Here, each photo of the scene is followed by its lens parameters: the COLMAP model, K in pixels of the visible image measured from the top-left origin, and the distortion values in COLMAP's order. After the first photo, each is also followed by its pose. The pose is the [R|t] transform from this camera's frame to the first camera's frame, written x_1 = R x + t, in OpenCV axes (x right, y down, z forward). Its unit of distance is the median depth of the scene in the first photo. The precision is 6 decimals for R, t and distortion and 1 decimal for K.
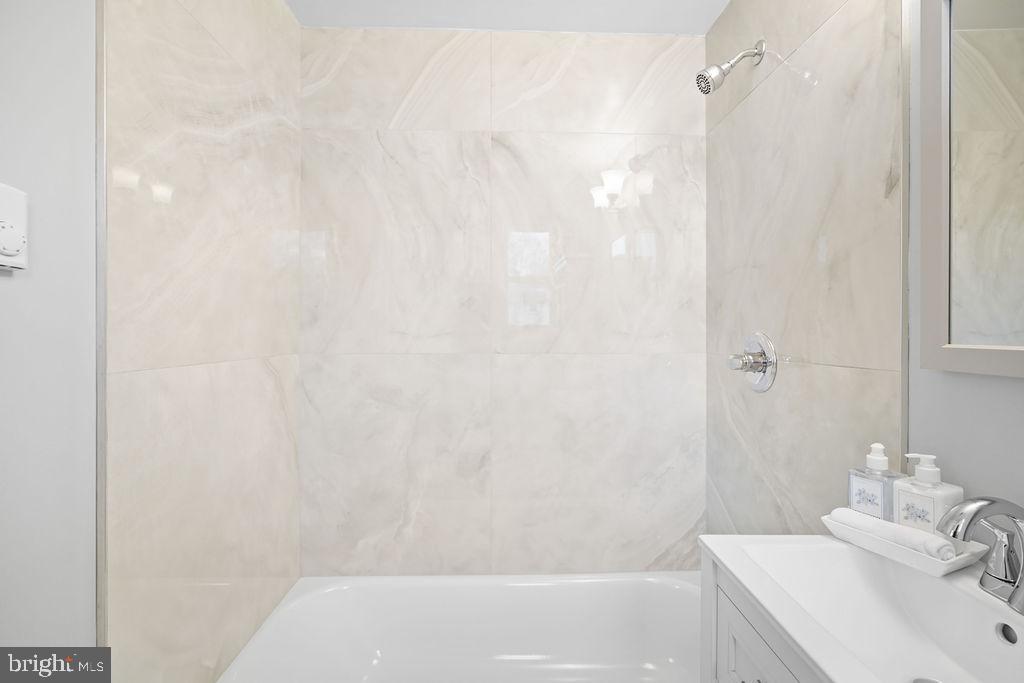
lens RADIAL K [[451.9, 0, 508.6], [0, 451.9, 338.0], [0, 0, 1]] dist [-0.016369, 0.005358]
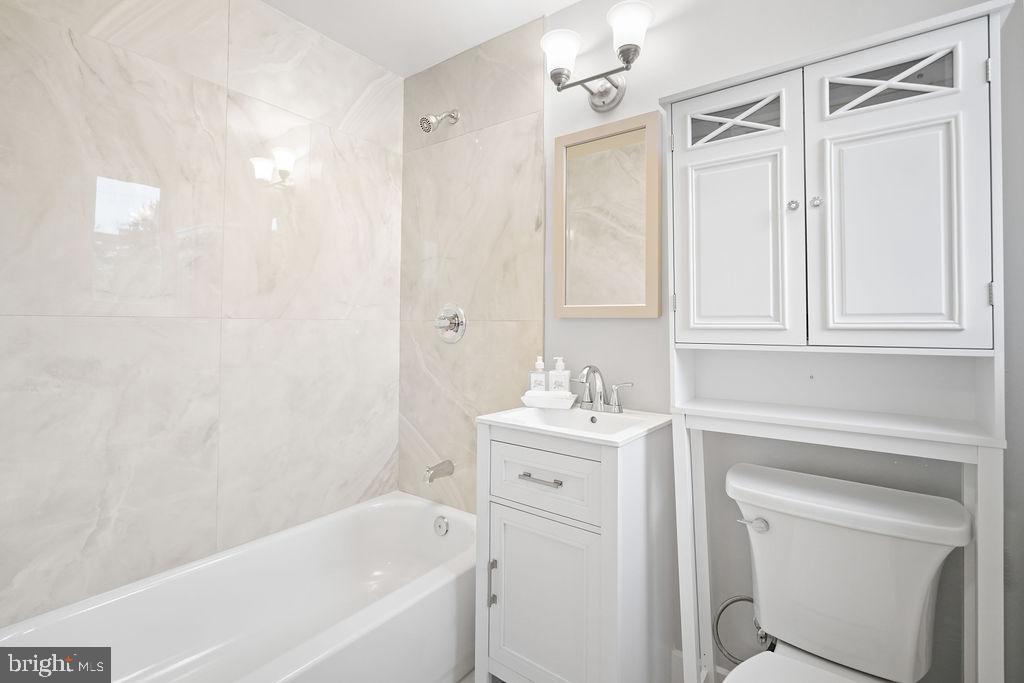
lens RADIAL K [[451.9, 0, 518.5], [0, 451.9, 318.3], [0, 0, 1]] dist [-0.016369, 0.005358]
pose [[0.624867, 0.009598, 0.780673, -0.394779], [-0.000832, 0.999932, -0.011628, 0.046517], [-0.780731, 0.006617, 0.624832, -0.086267]]
